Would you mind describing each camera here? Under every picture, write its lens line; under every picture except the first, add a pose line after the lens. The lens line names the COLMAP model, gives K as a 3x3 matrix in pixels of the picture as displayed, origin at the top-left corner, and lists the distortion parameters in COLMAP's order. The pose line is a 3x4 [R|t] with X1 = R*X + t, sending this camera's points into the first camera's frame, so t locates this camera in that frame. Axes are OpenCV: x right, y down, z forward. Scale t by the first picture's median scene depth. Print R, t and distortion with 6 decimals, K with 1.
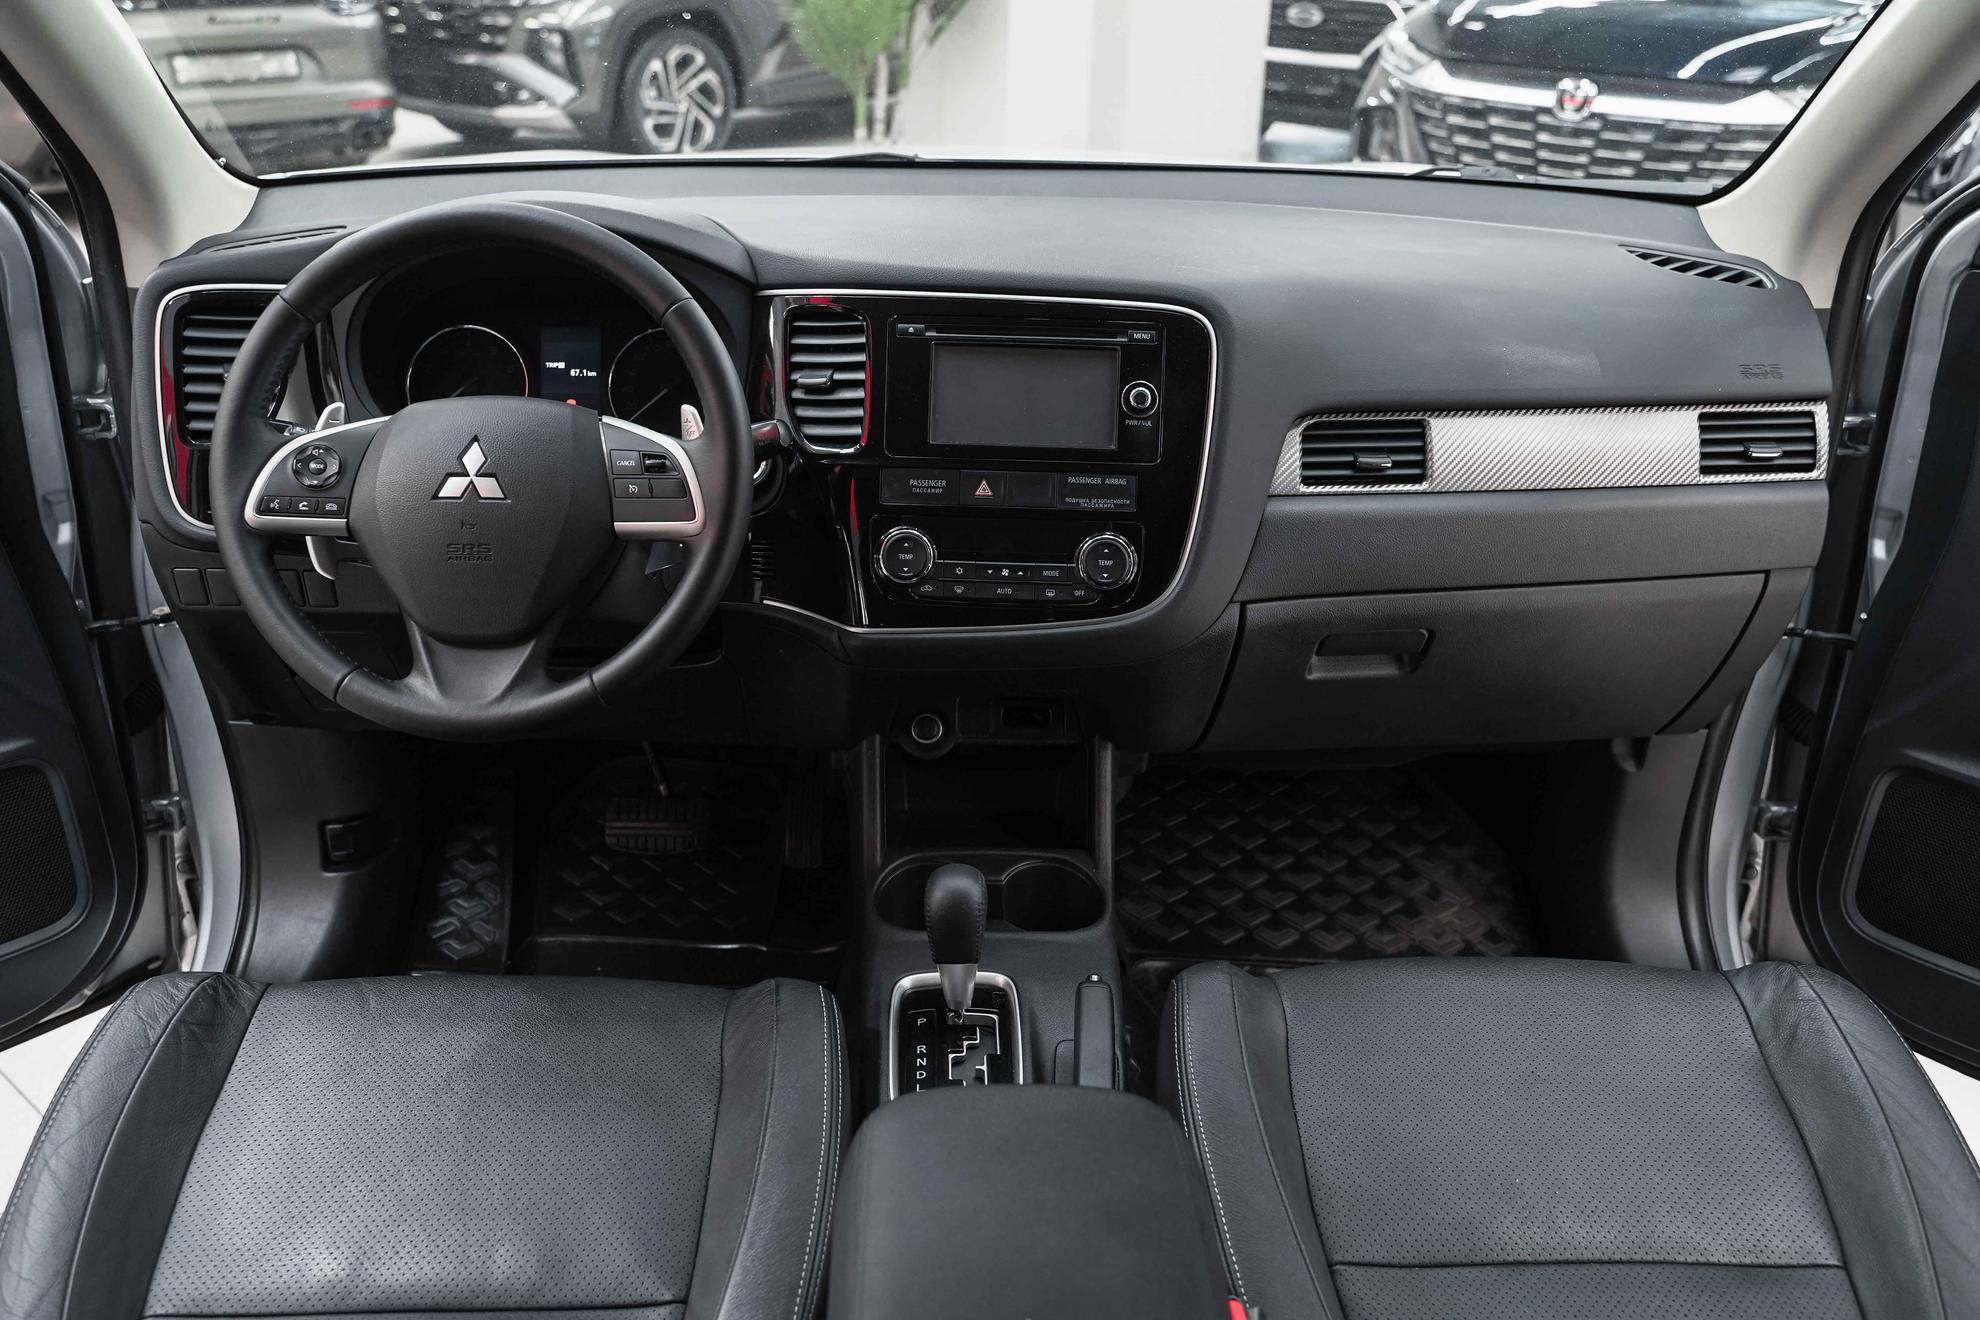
lens RADIAL K [[1630.7, 0, 1007.7], [0, 1630.7, 675.4], [0, 0, 1]] dist [-0.030762, 0.010980]
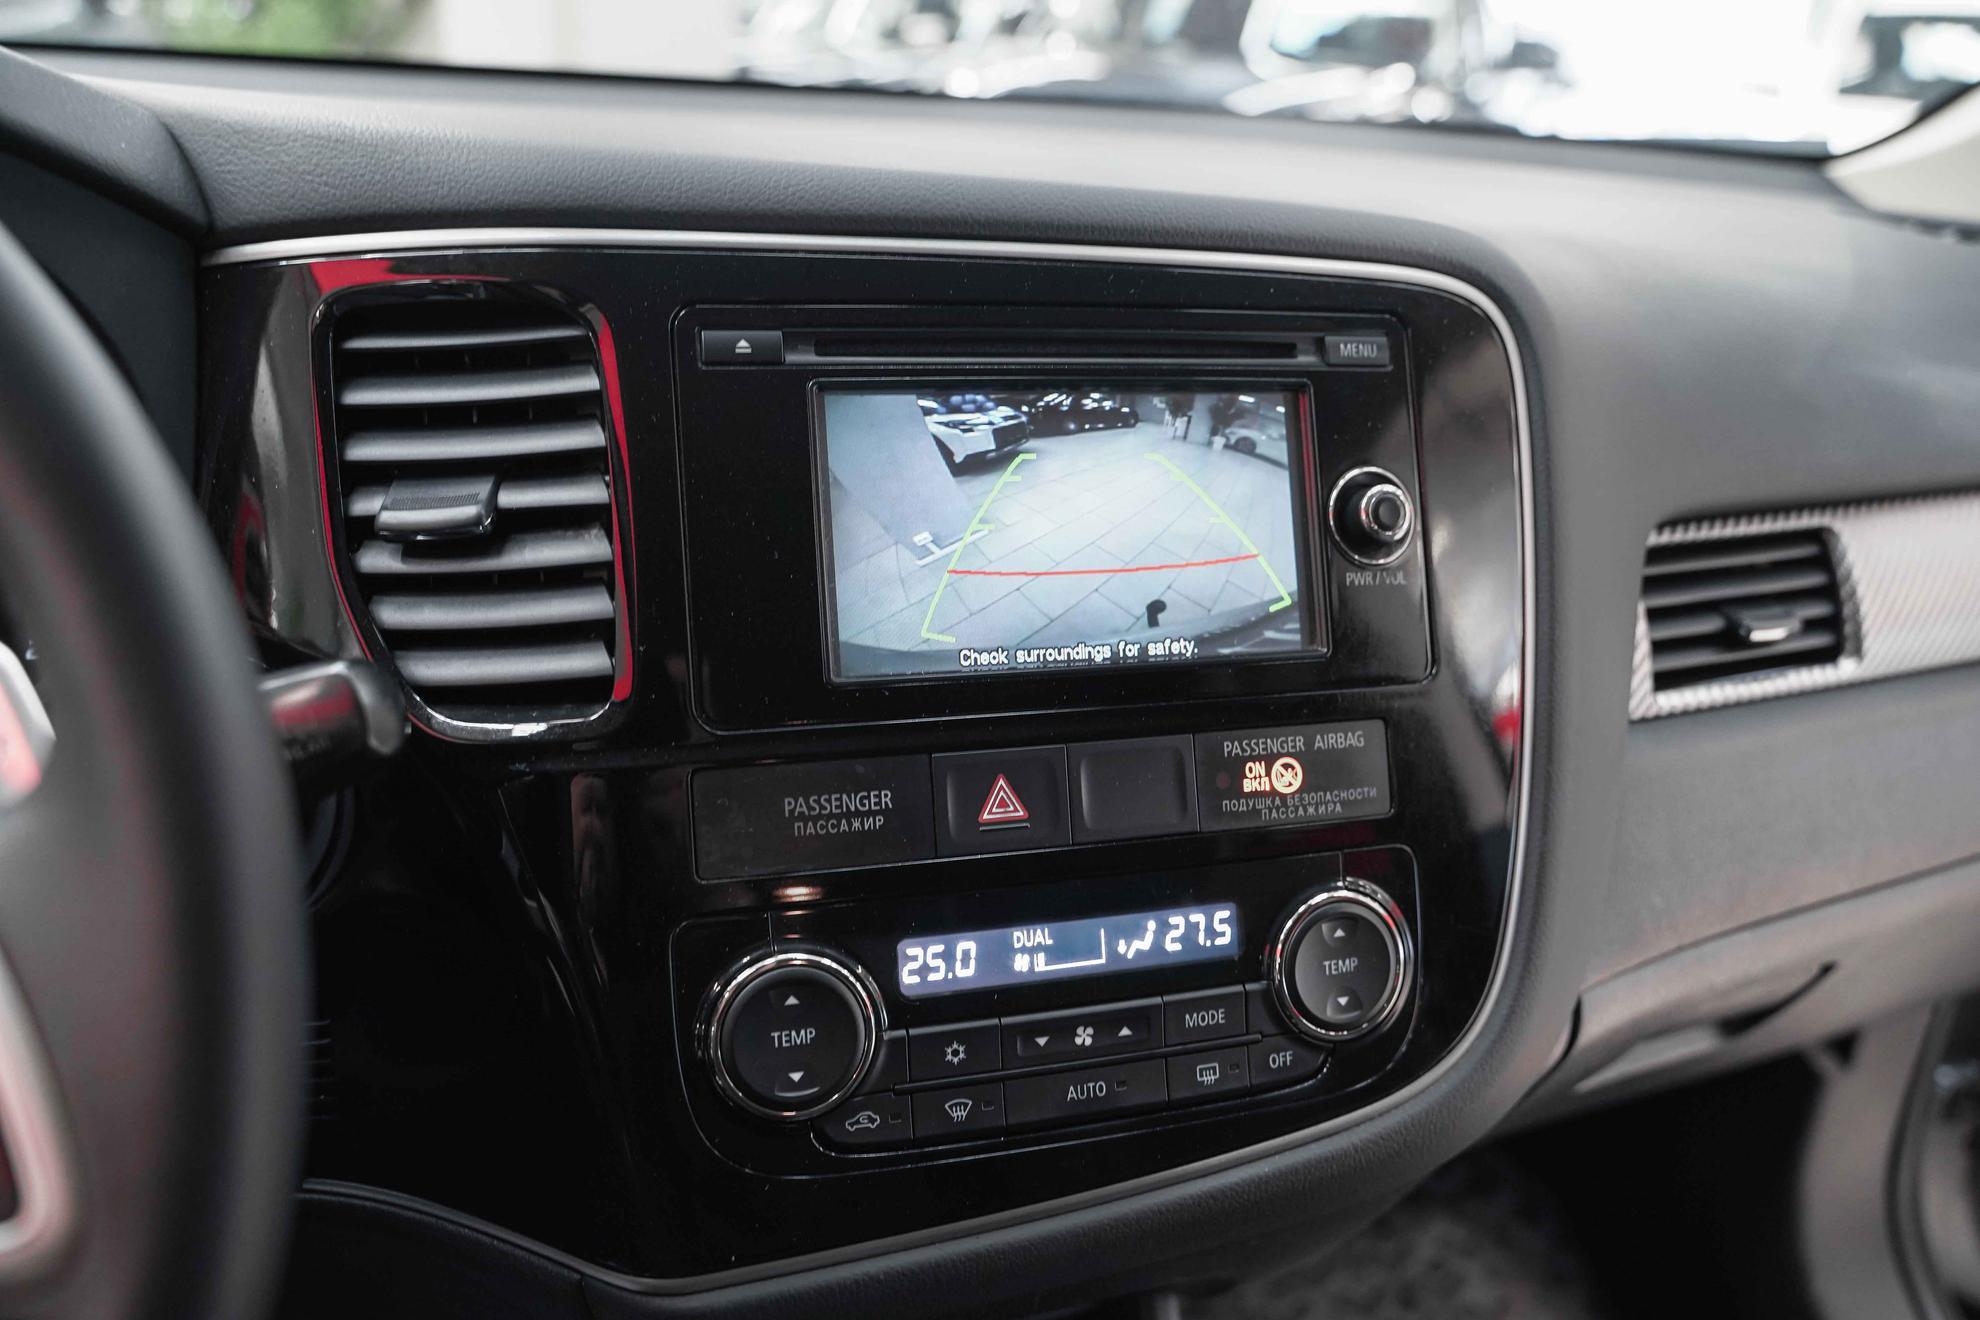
lens RADIAL K [[1630.7, 0, 1011.8], [0, 1630.7, 641.6], [0, 0, 1]] dist [-0.030762, 0.010980]
pose [[0.932345, -0.081889, 0.352175, -0.128787], [0.115197, 0.990534, -0.074651, -0.120980], [-0.342728, 0.110170, 0.932952, 0.673852]]
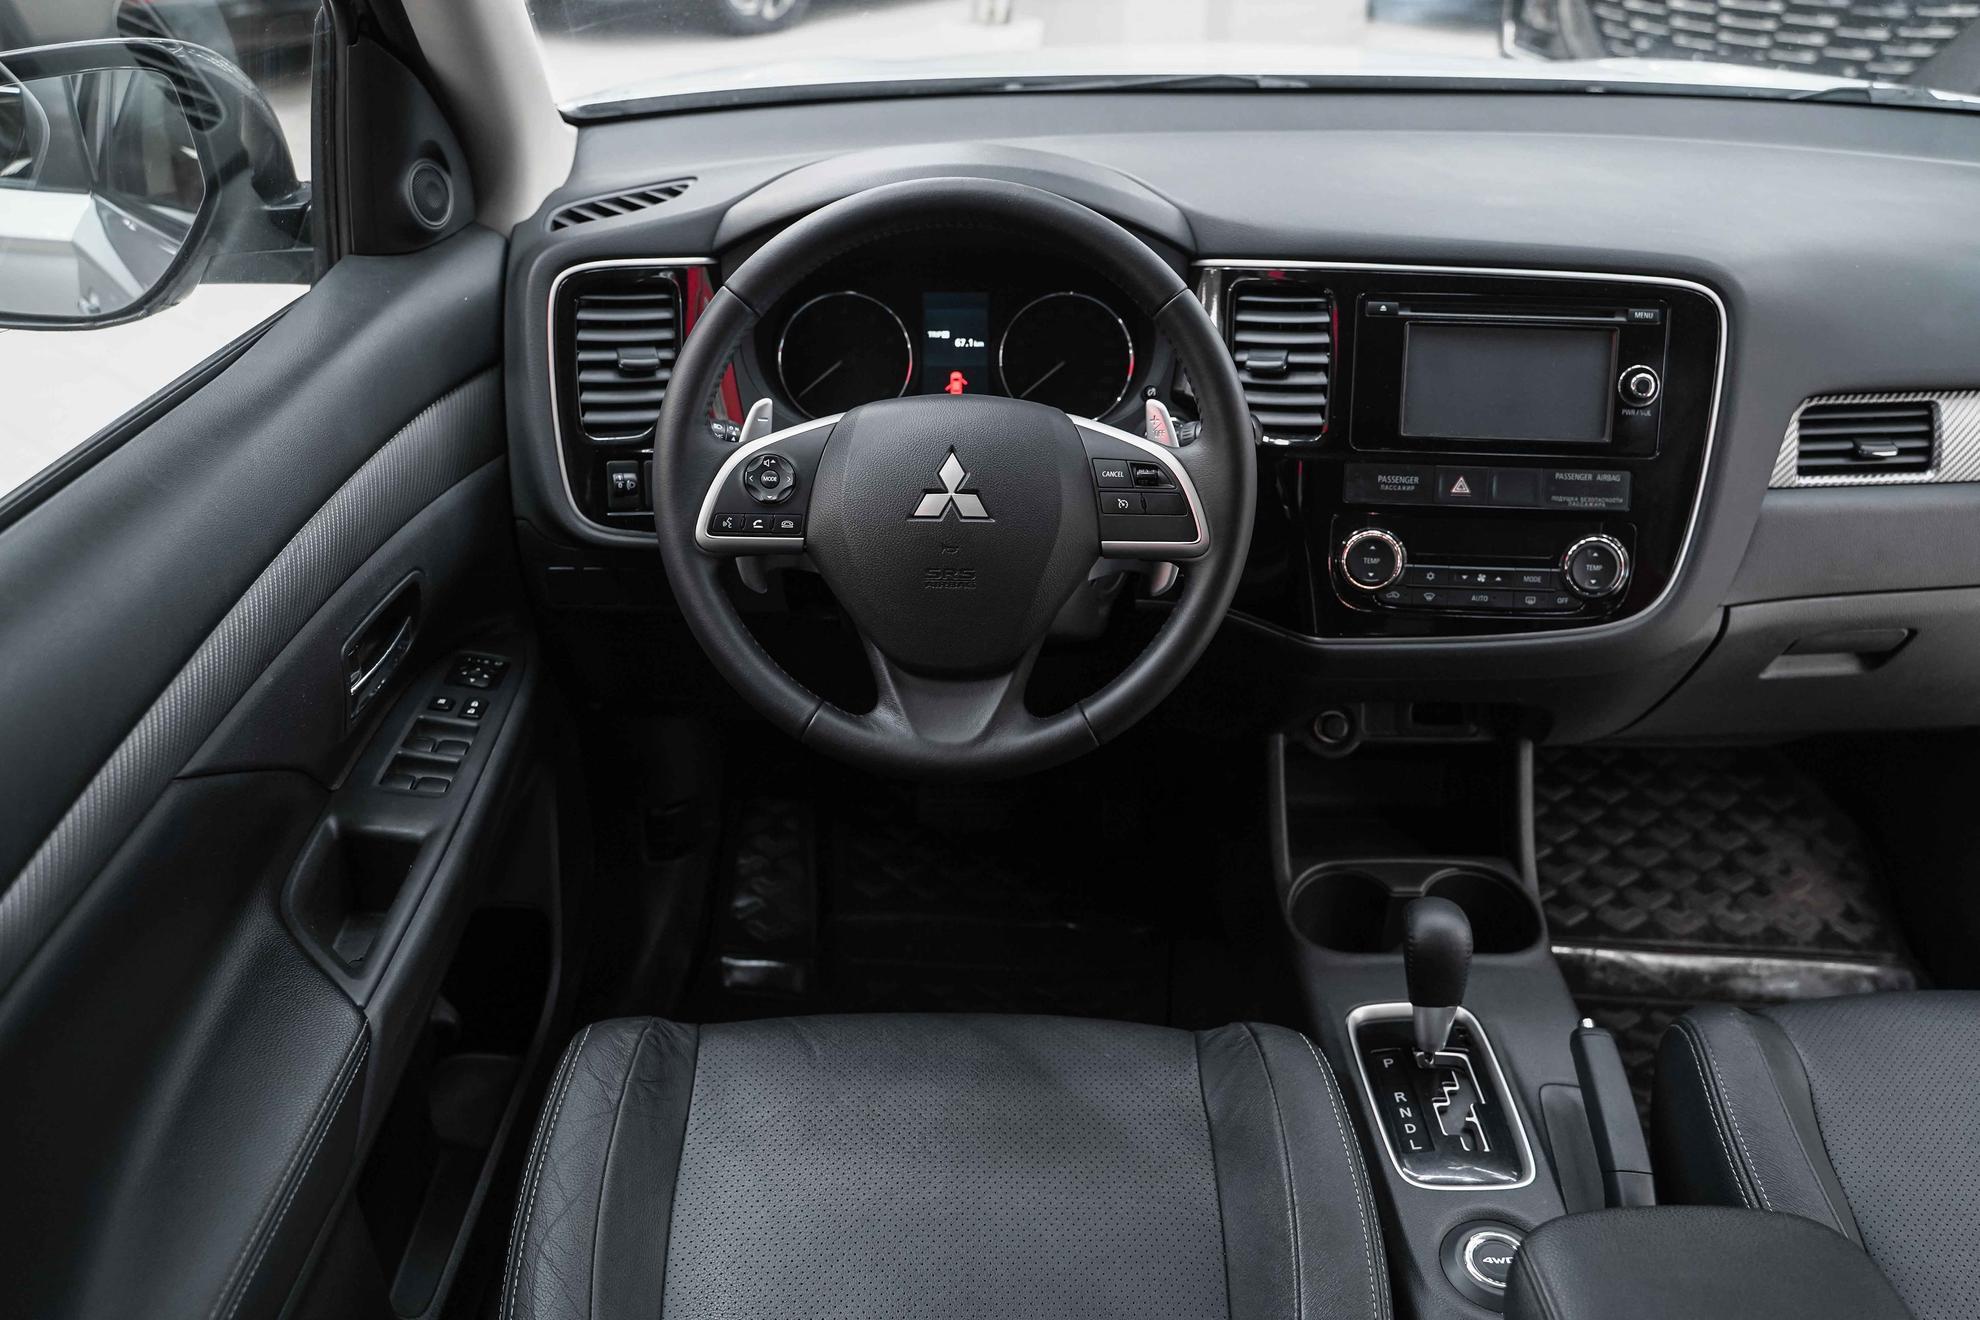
lens RADIAL K [[1630.7, 0, 974.0], [0, 1630.7, 666.9], [0, 0, 1]] dist [-0.030762, 0.010980]
pose [[0.999483, -0.001127, -0.032130, -0.254653], [0.003729, 0.996704, 0.081038, -0.087829], [0.031933, -0.081116, 0.996193, 0.081450]]
